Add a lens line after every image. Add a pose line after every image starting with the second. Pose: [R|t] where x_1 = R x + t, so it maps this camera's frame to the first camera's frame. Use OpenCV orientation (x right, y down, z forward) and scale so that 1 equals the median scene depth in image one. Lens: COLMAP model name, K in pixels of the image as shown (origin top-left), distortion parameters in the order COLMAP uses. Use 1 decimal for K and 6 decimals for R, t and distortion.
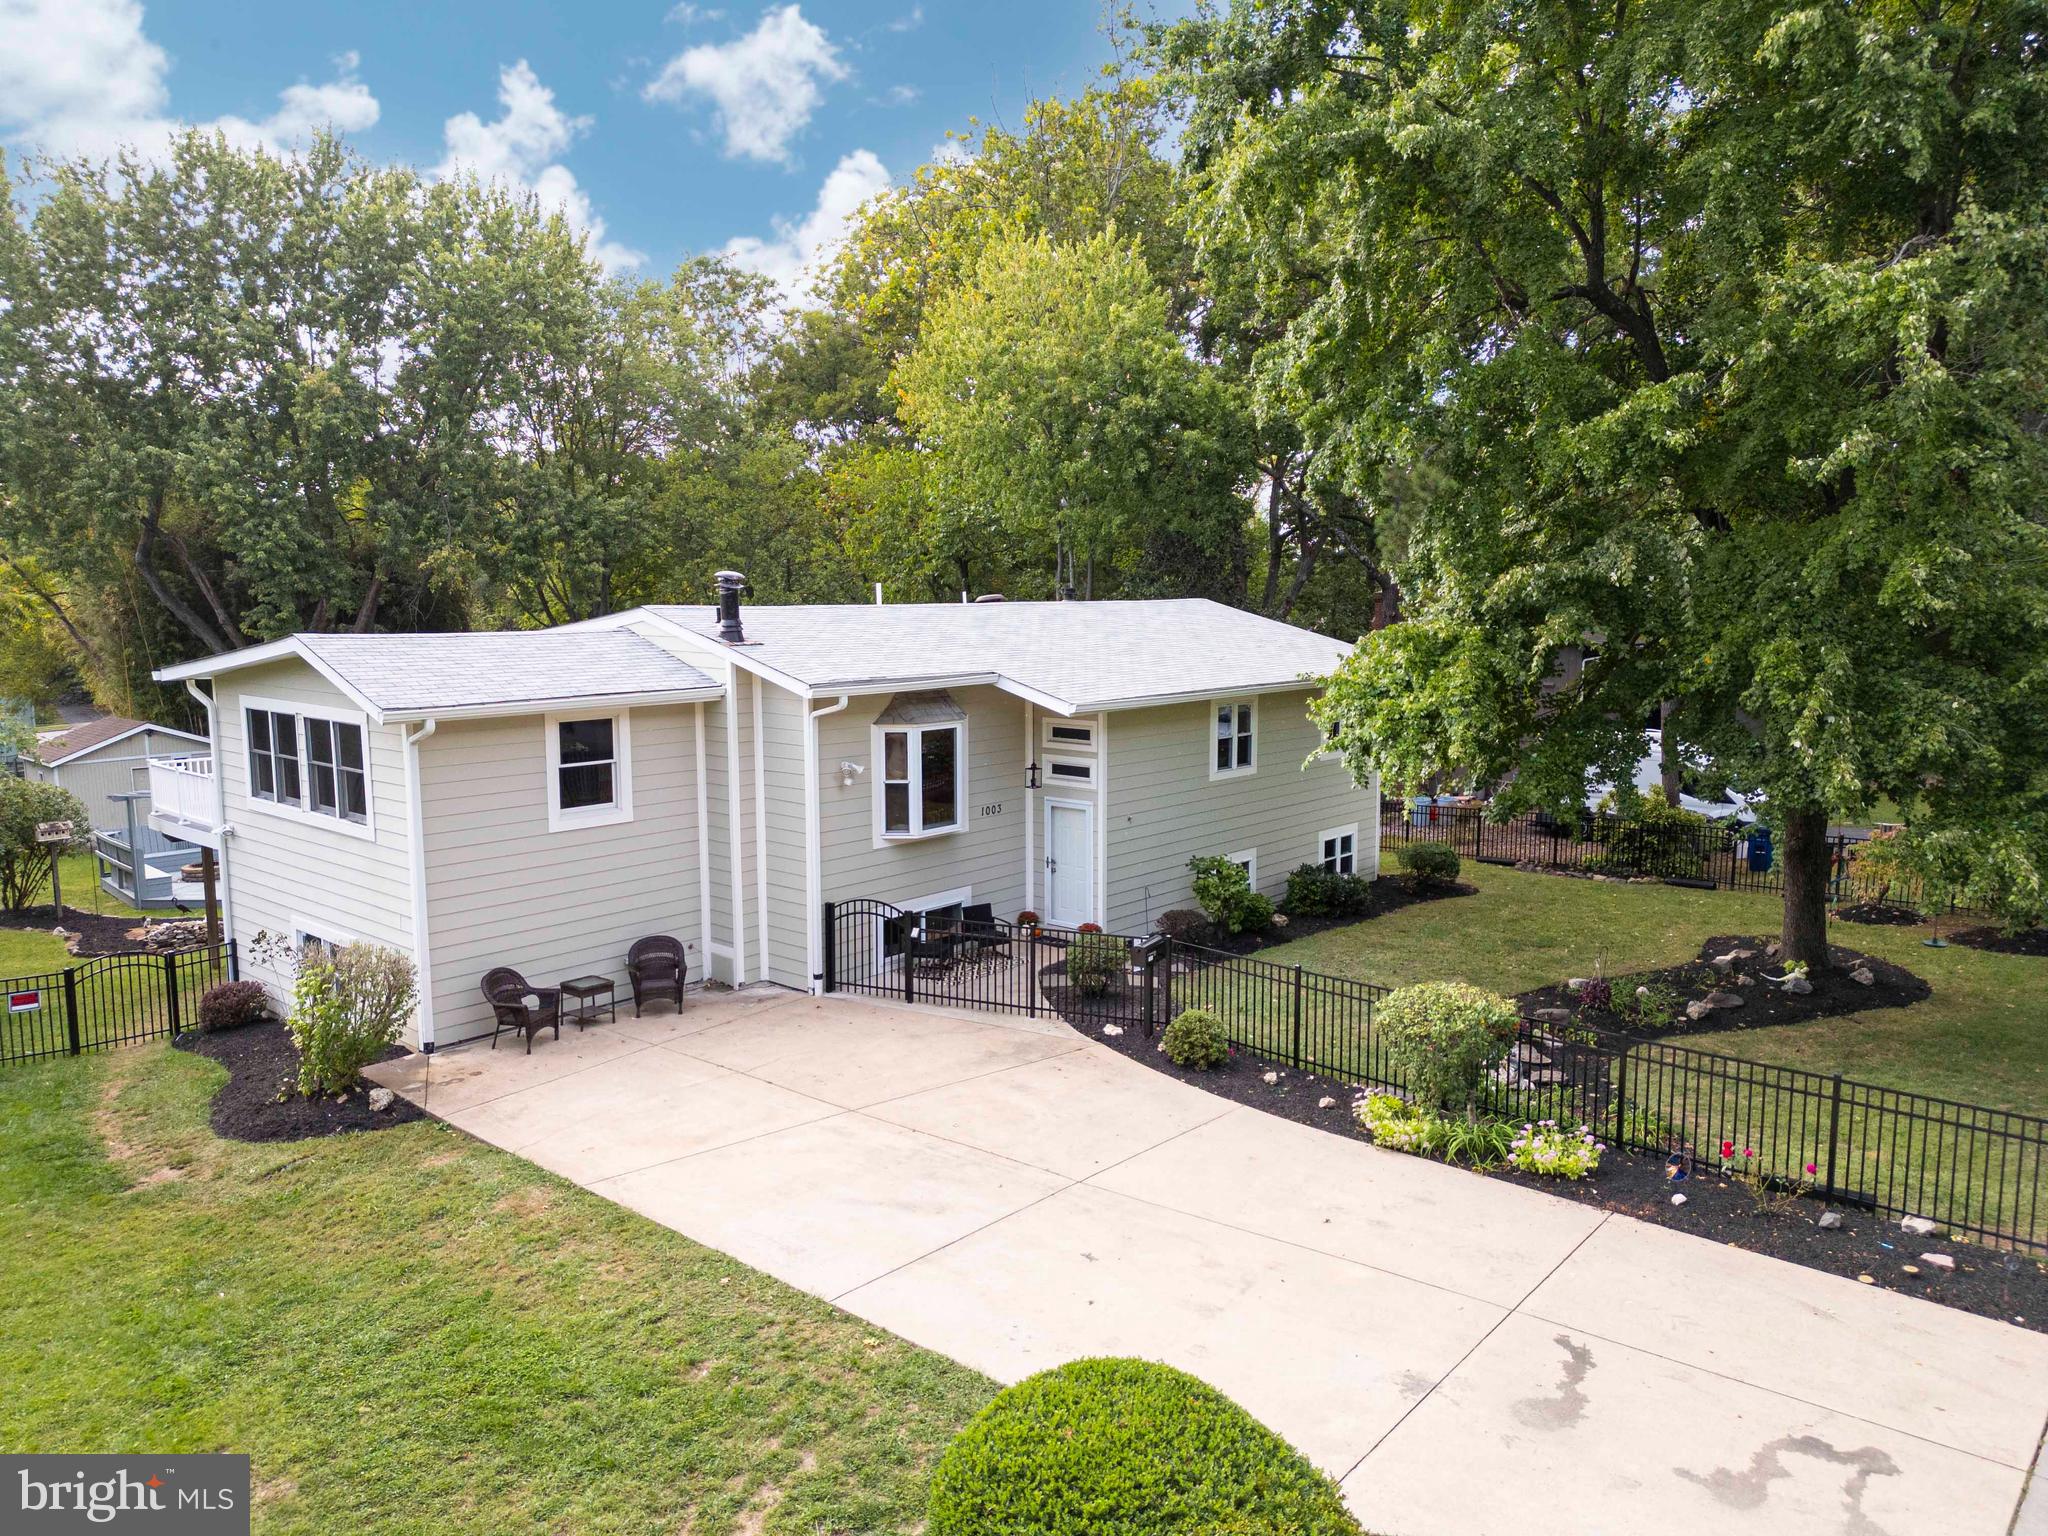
lens RADIAL K [[1433.5, 0, 1022.8], [0, 1433.5, 761.6], [0, 0, 1]] dist [0.077574, -0.071890]
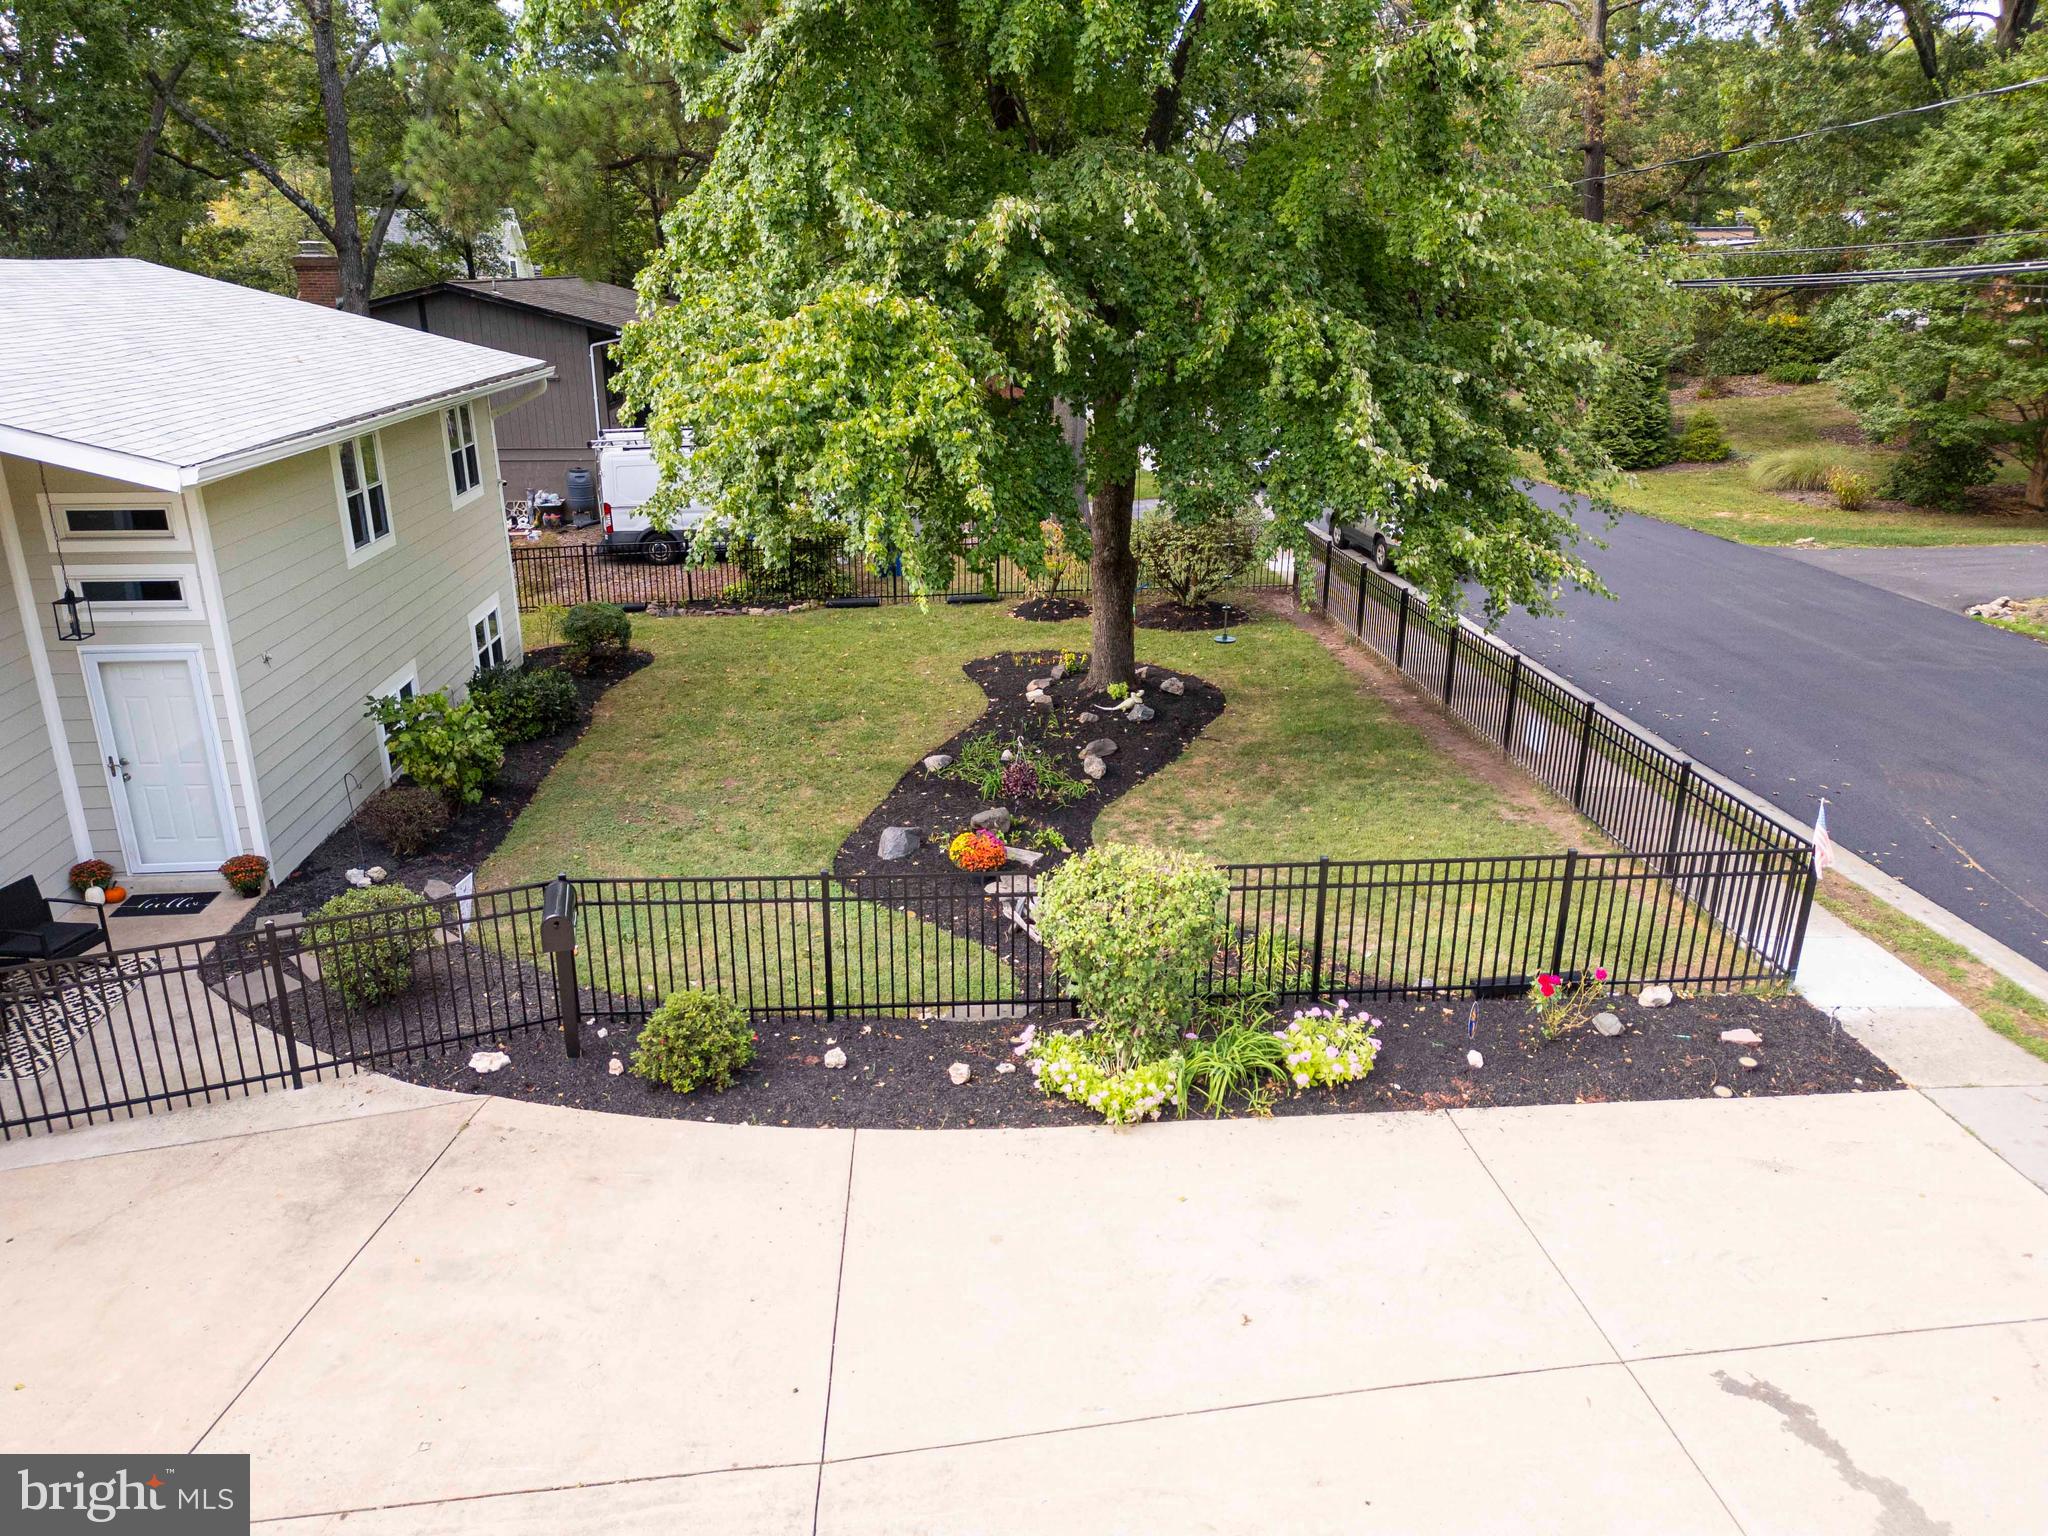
lens RADIAL K [[1433.5, 0, 1025.1], [0, 1433.5, 763.3], [0, 0, 1]] dist [0.077574, -0.071890]
pose [[0.694306, -0.234465, 0.680415, -0.145875], [0.086215, 0.965731, 0.244807, -0.043757], [-0.714497, -0.111309, 0.690727, 0.465024]]
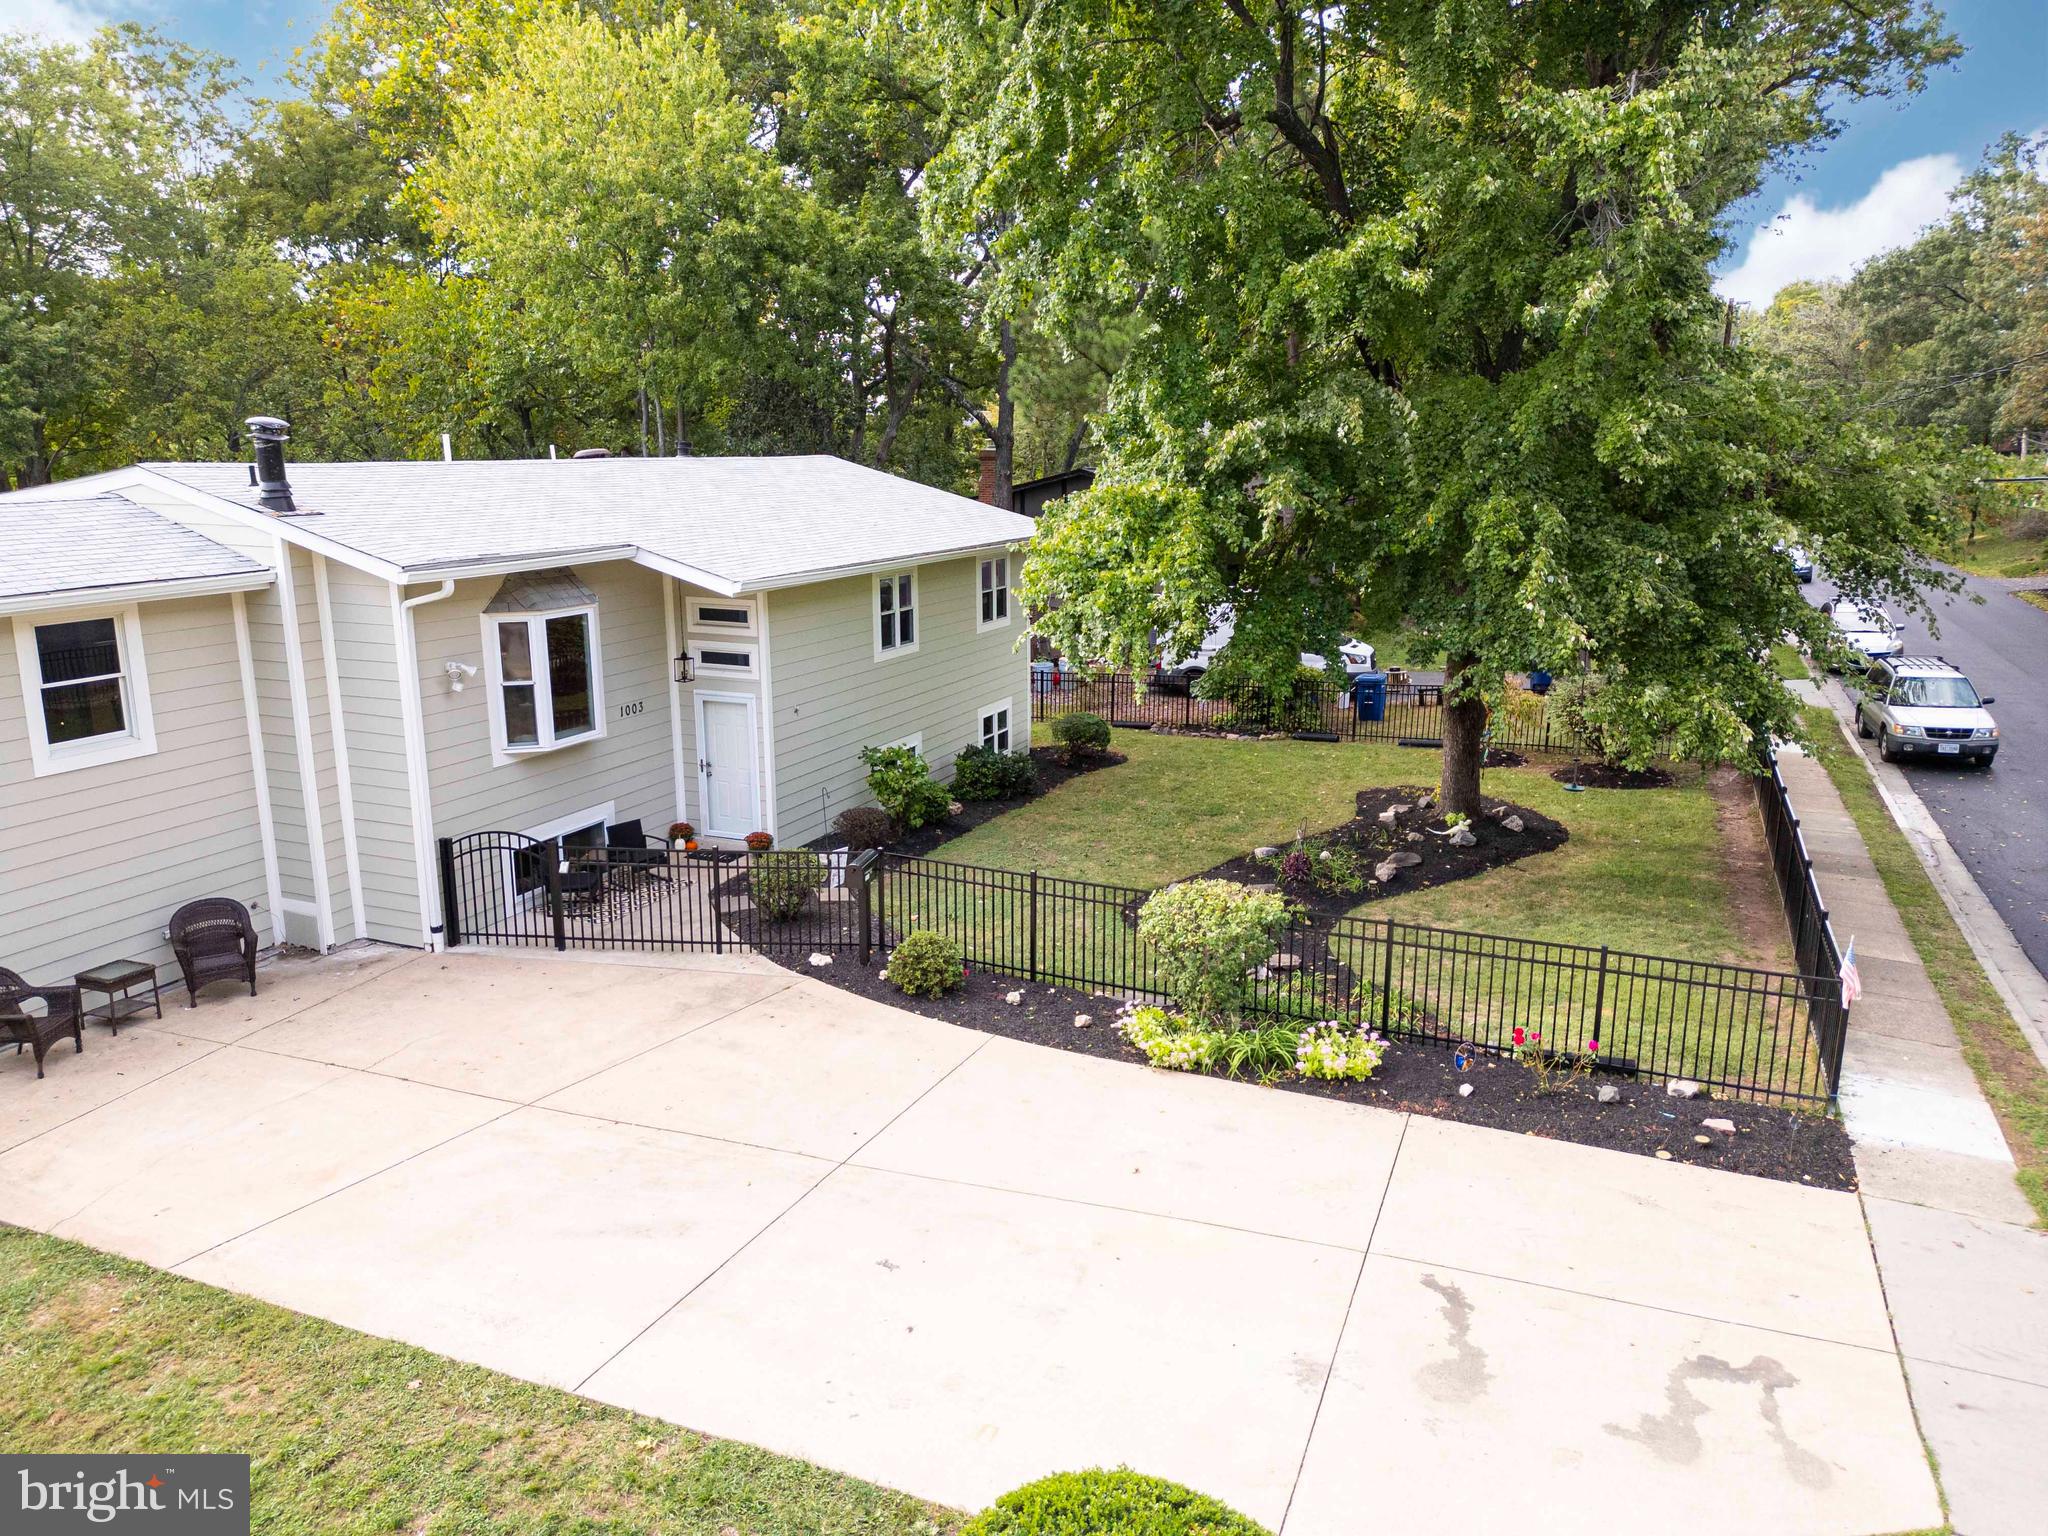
lens RADIAL K [[1433.5, 0, 1024.5], [0, 1433.5, 764.6], [0, 0, 1]] dist [0.077574, -0.071890]
pose [[0.951686, -0.066279, 0.299836, -0.071496], [0.036416, 0.993898, 0.104118, -0.016848], [-0.304907, -0.088169, 0.948292, 0.141592]]
